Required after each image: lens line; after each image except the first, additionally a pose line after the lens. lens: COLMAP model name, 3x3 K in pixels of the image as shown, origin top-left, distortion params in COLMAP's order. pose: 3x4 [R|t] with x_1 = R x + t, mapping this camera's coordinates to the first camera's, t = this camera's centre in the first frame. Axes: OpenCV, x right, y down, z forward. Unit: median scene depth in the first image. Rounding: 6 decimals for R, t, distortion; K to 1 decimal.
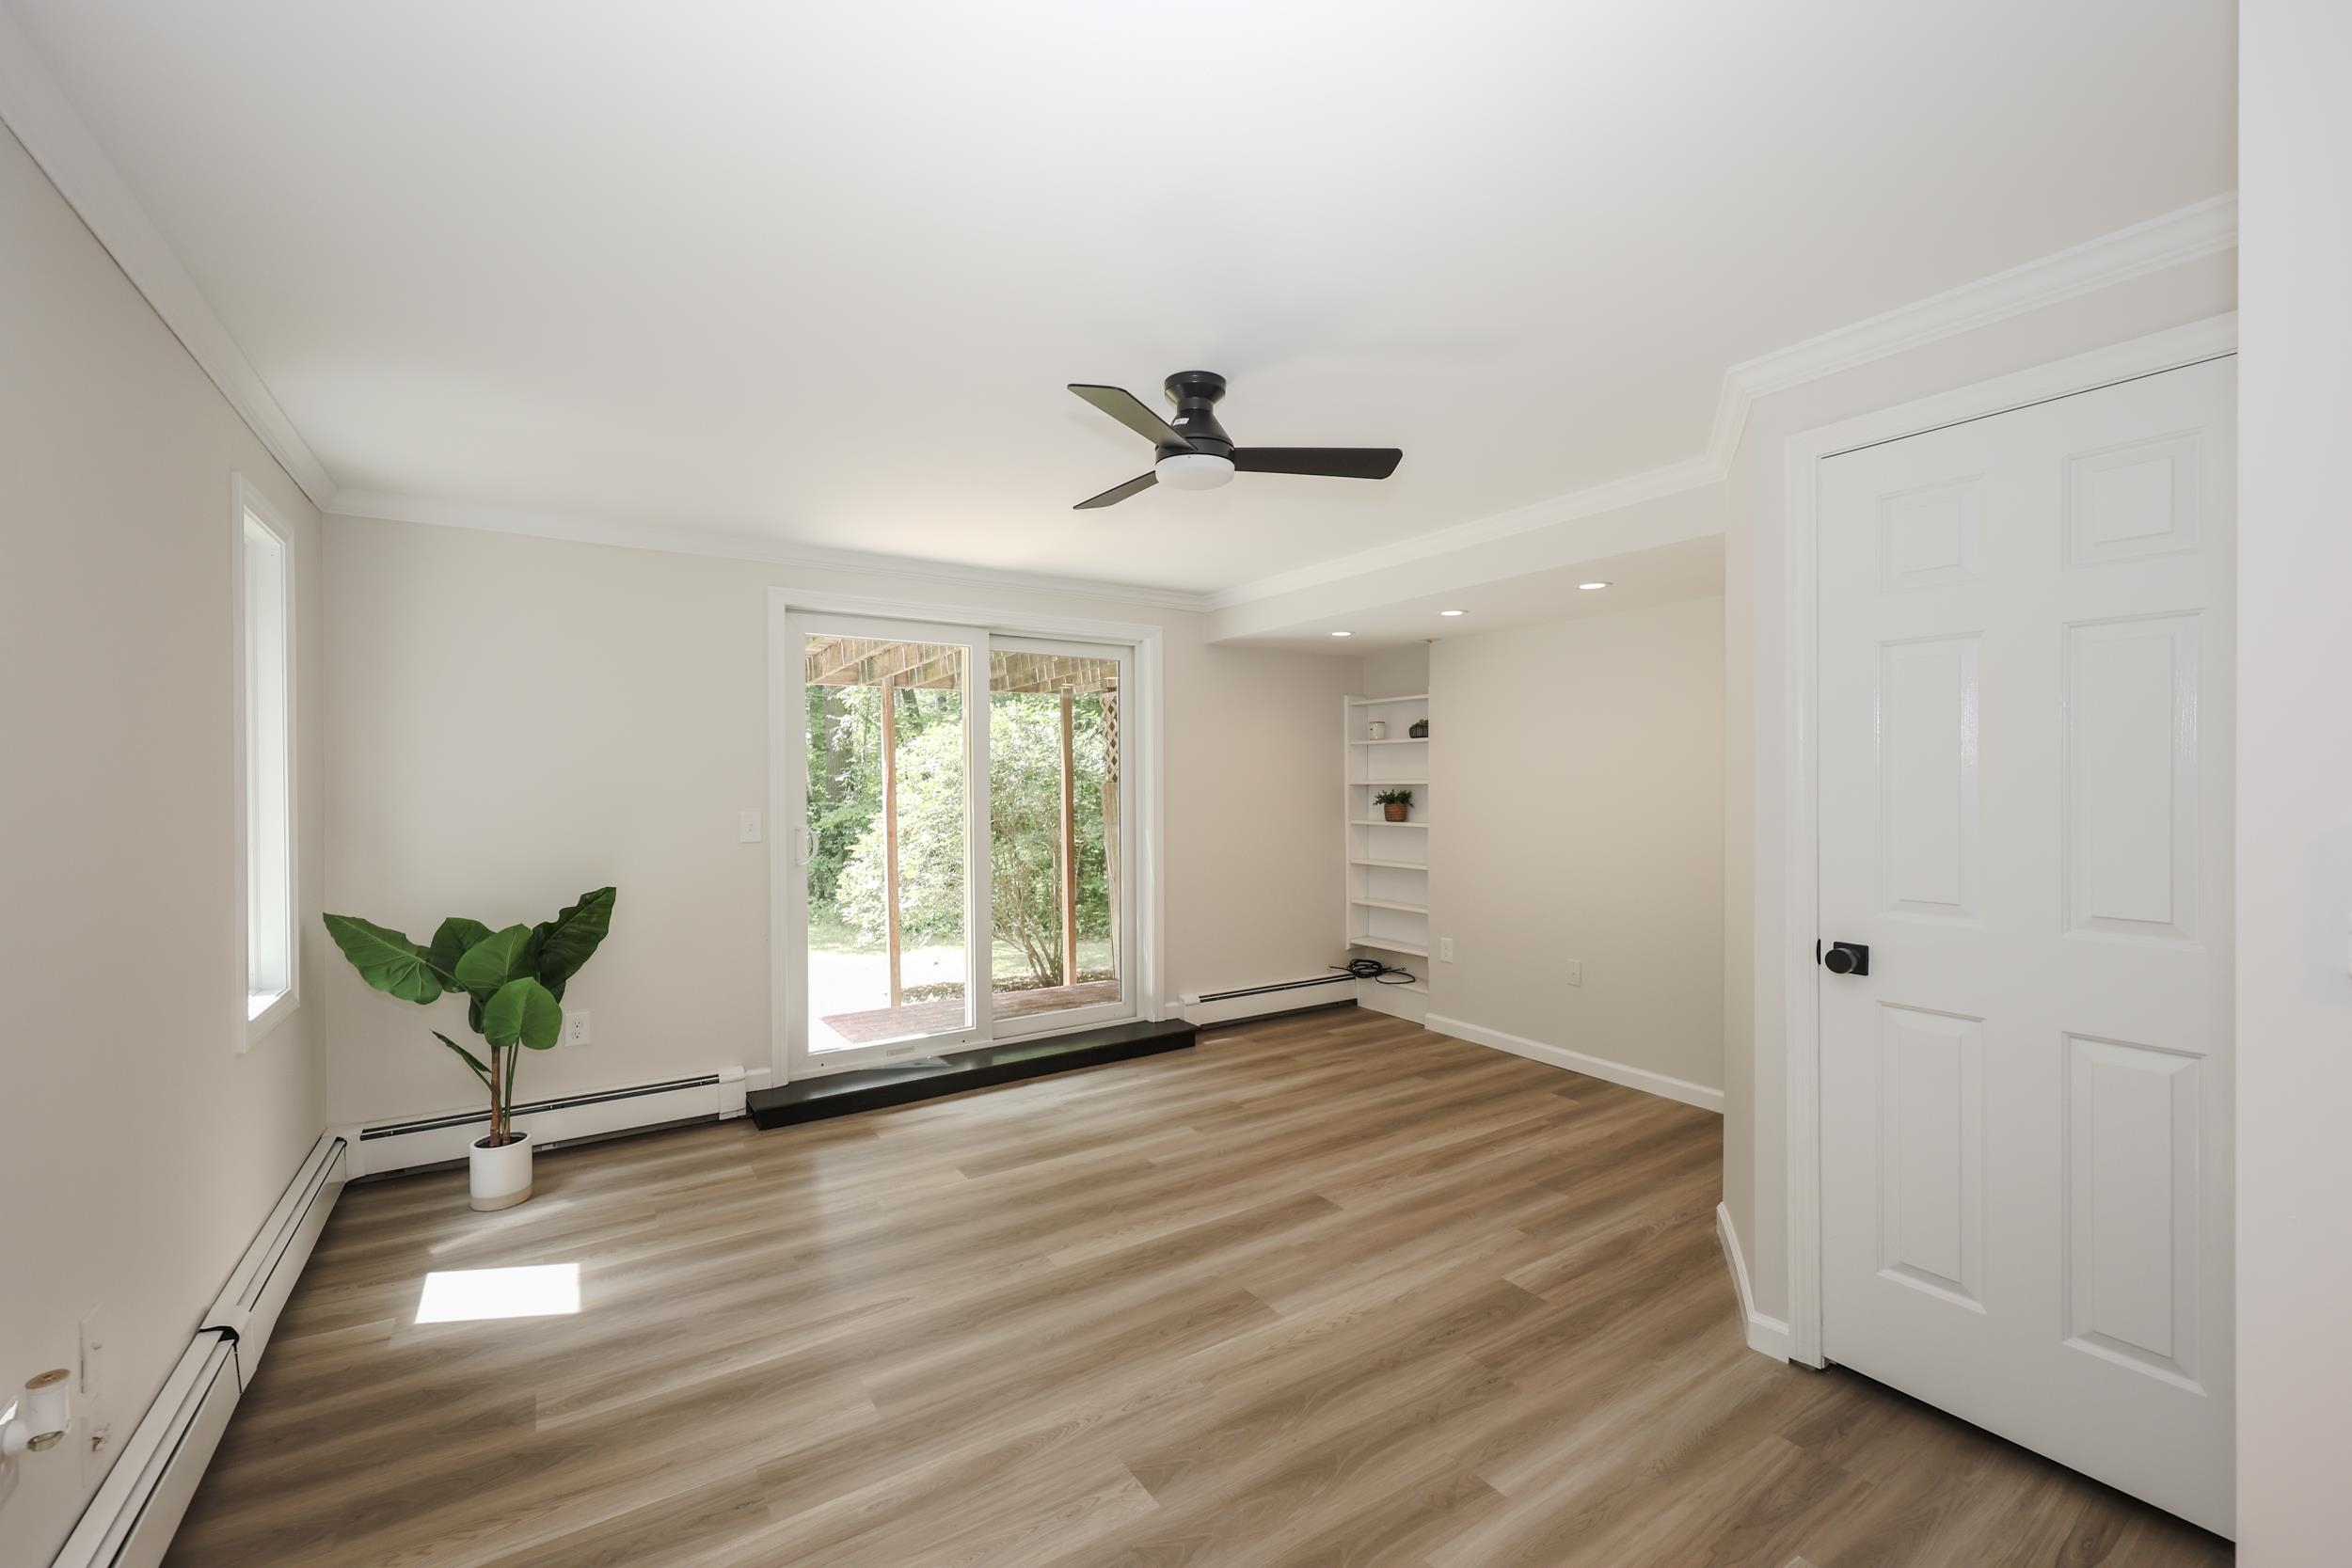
lens RADIAL K [[977.5, 0, 1161.6], [0, 977.5, 791.5], [0, 0, 1]] dist [0.002265, 0.000135]
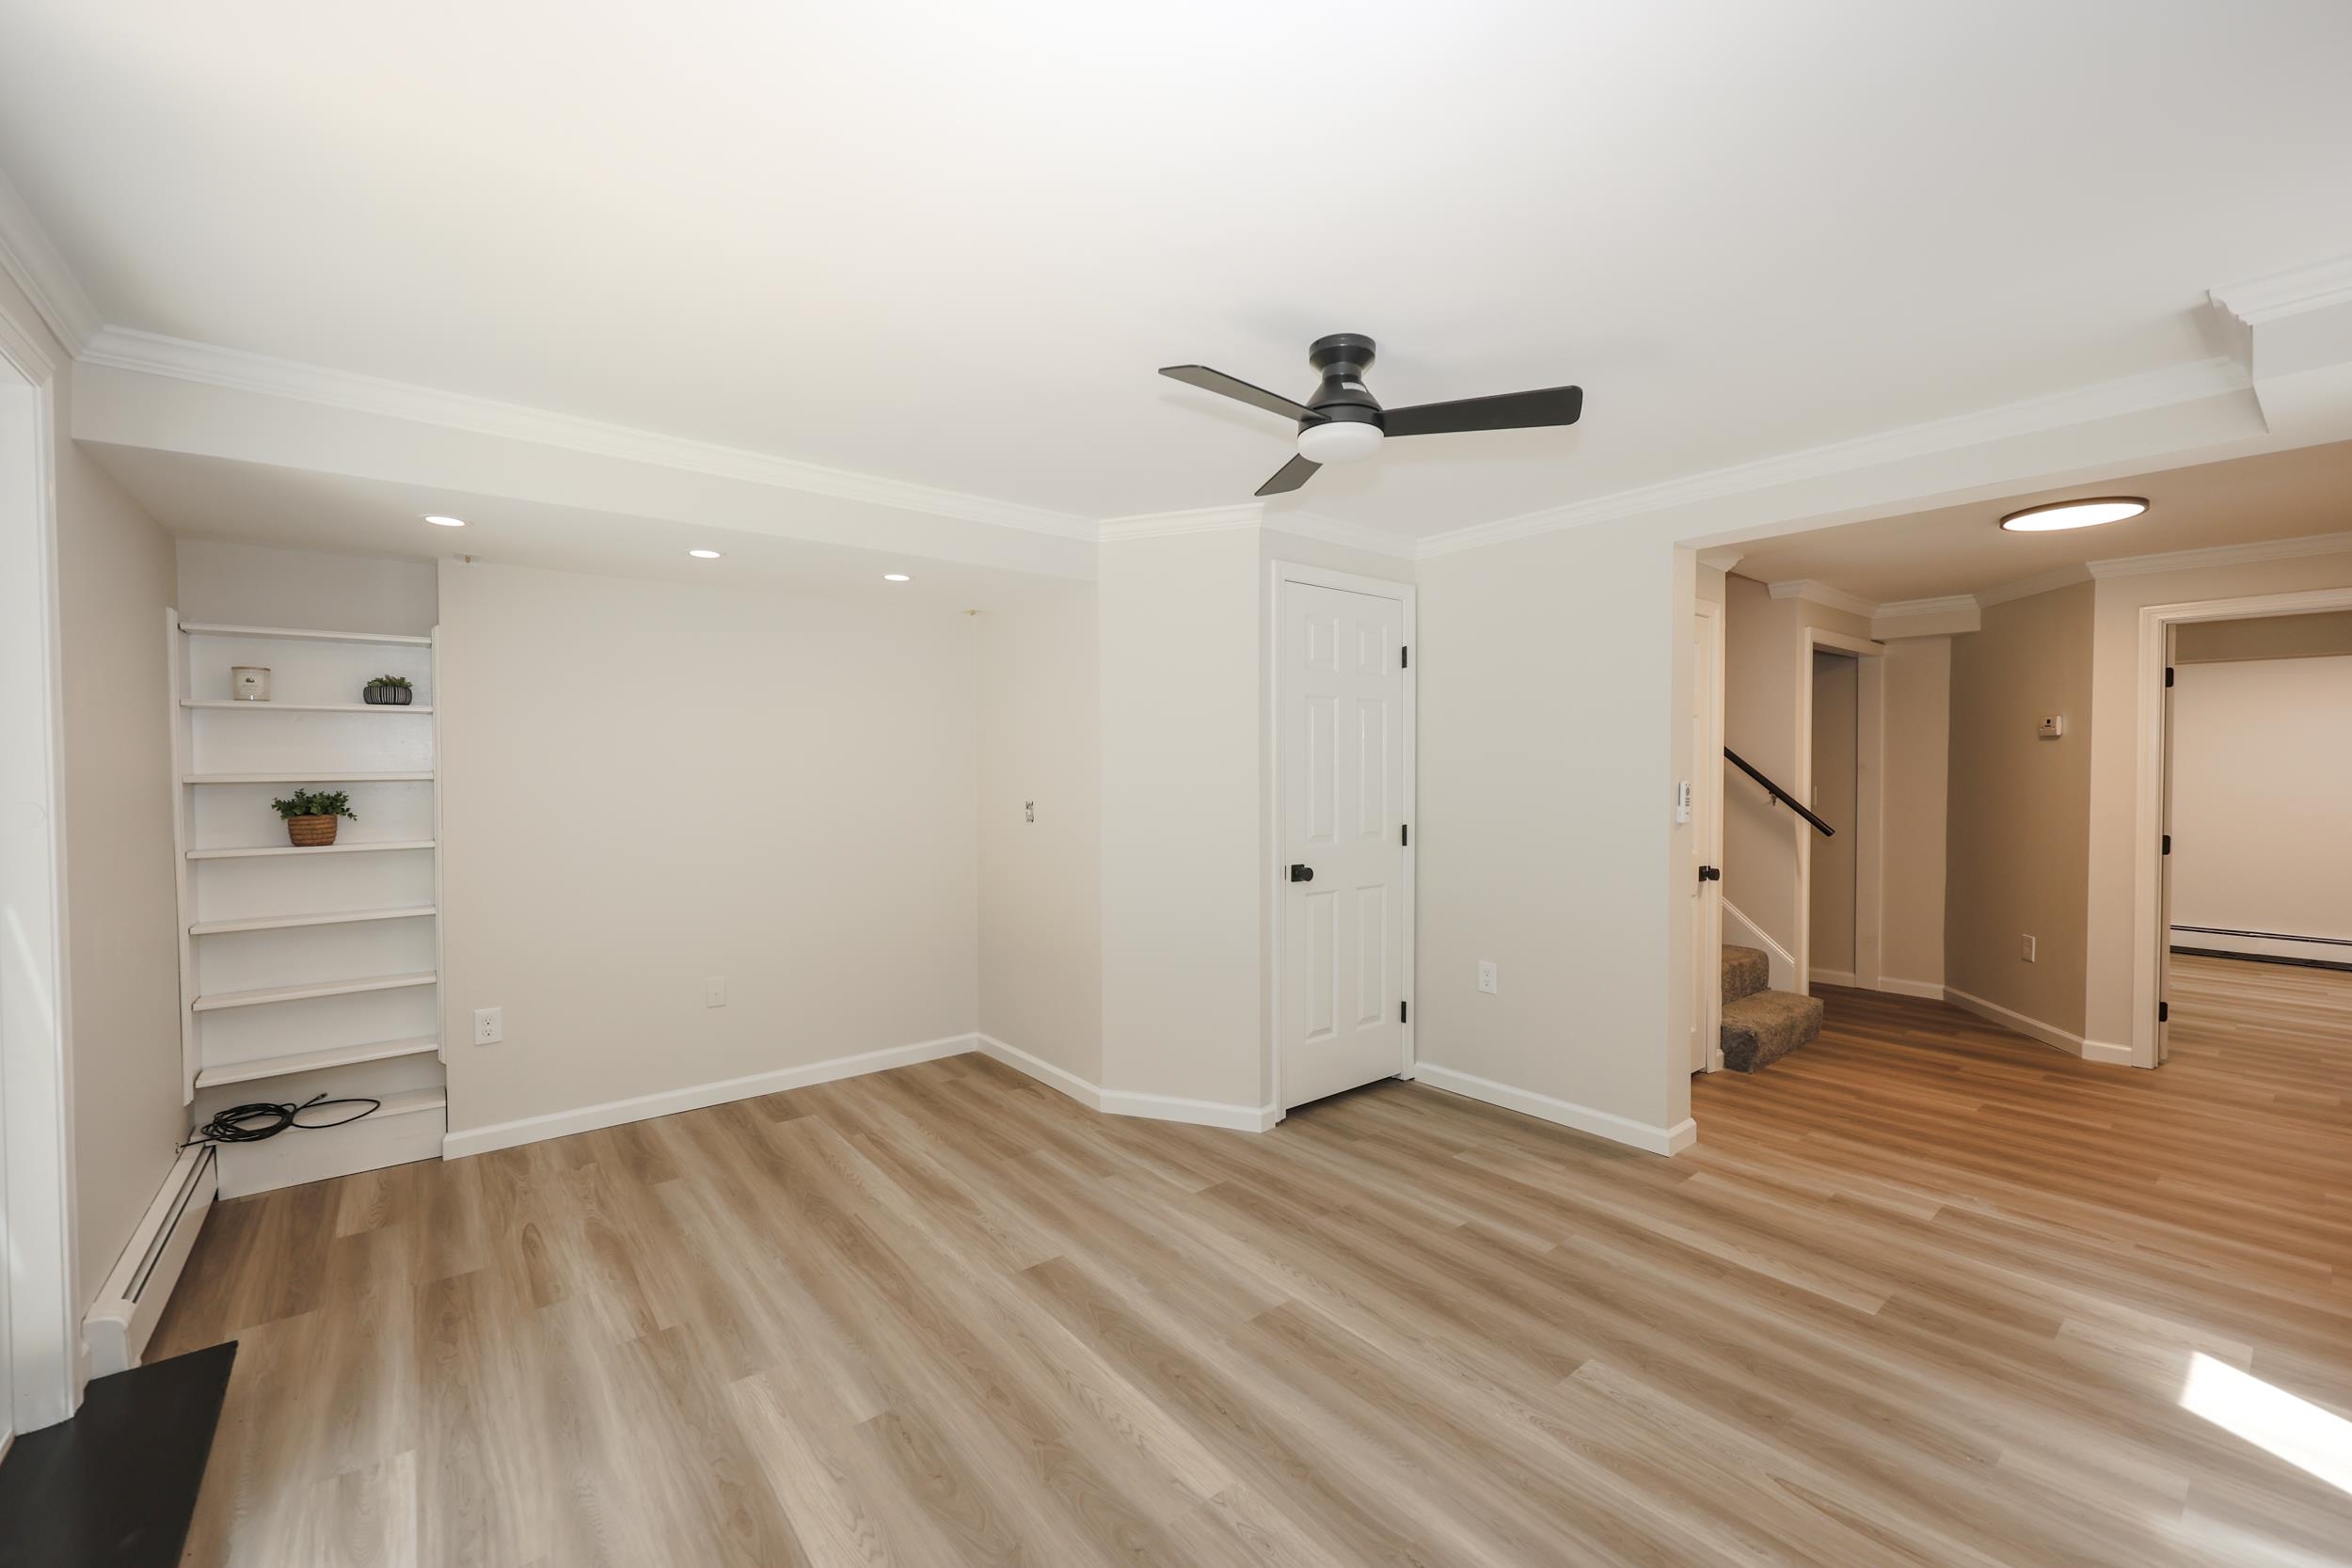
lens RADIAL K [[977.5, 0, 1152.2], [0, 977.5, 789.8], [0, 0, 1]] dist [0.002265, 0.000135]
pose [[-0.113741, -0.022153, 0.993263, -0.638974], [0.014923, 0.999600, 0.024003, -0.013842], [-0.993398, 0.017552, -0.113365, 0.932853]]
